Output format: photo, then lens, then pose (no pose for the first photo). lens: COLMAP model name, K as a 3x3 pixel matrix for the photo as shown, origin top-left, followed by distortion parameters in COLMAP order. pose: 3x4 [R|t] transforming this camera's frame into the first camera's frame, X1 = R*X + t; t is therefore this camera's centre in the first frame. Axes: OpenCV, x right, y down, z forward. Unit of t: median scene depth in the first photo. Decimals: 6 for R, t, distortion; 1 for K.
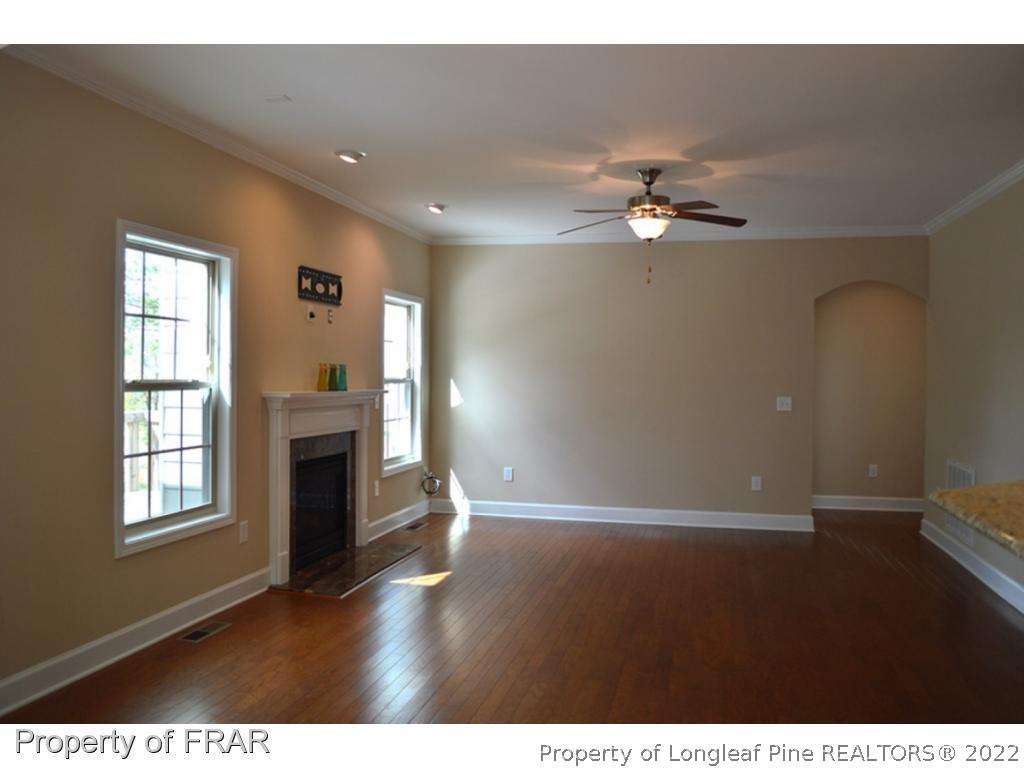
lens RADIAL K [[822.5, 0, 519.4], [0, 822.5, 379.9], [0, 0, 1]] dist [-0.077456, 0.003874]
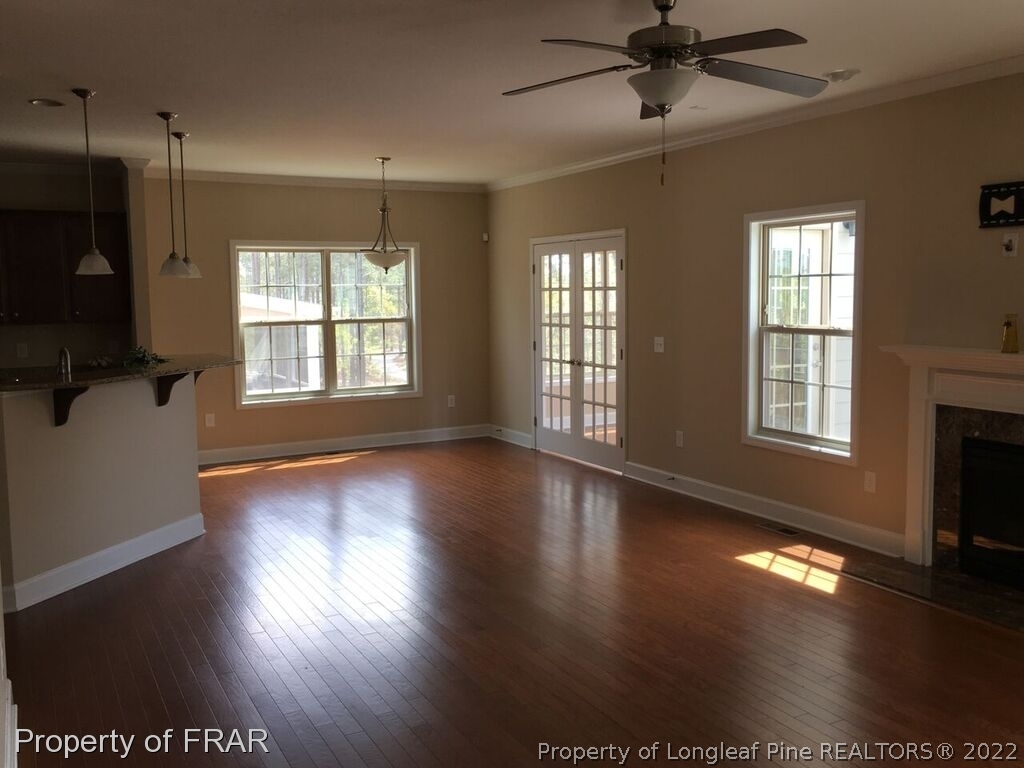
lens RADIAL K [[891.2, 0, 517.0], [0, 891.2, 381.1], [0, 0, 1]] dist [-0.018900, 0.005007]
pose [[-0.740469, 0.067211, -0.668721, 0.619310], [-0.000524, 0.994929, 0.100578, -0.040333], [0.672090, 0.074825, -0.736679, 1.319860]]
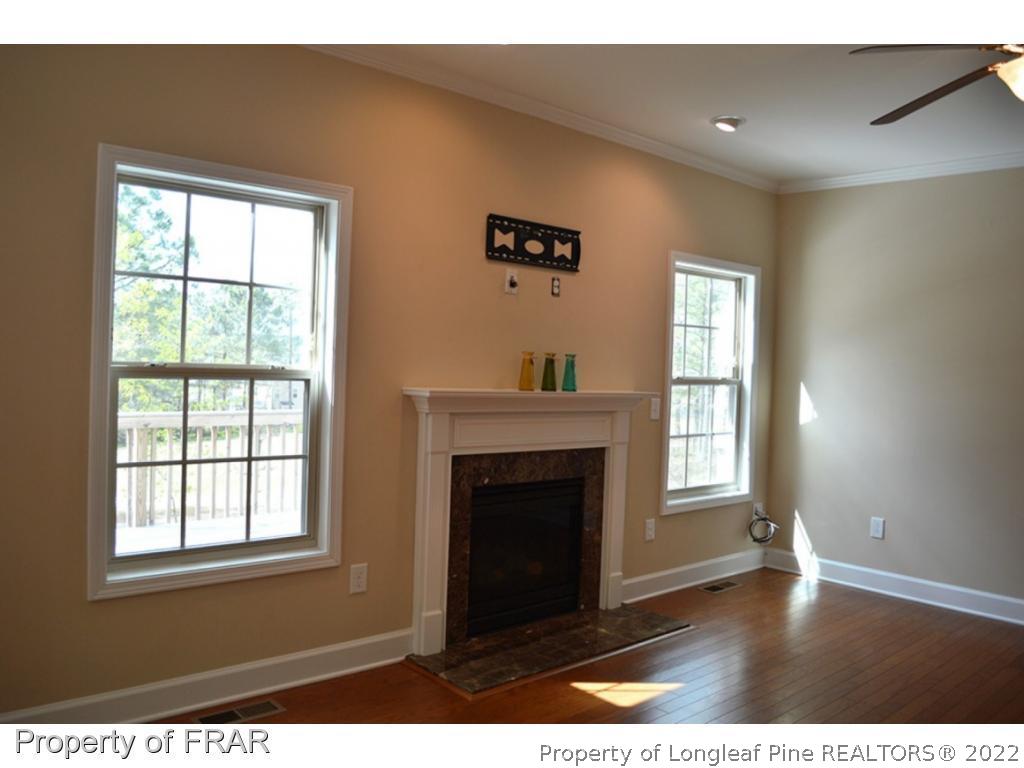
lens RADIAL K [[822.5, 0, 495.3], [0, 822.5, 378.3], [0, 0, 1]] dist [-0.077456, 0.003874]
pose [[0.814900, 0.030981, -0.578773, 0.155542], [-0.032819, 0.999435, 0.007289, -0.001030], [0.578672, 0.013055, 0.815456, 0.412925]]
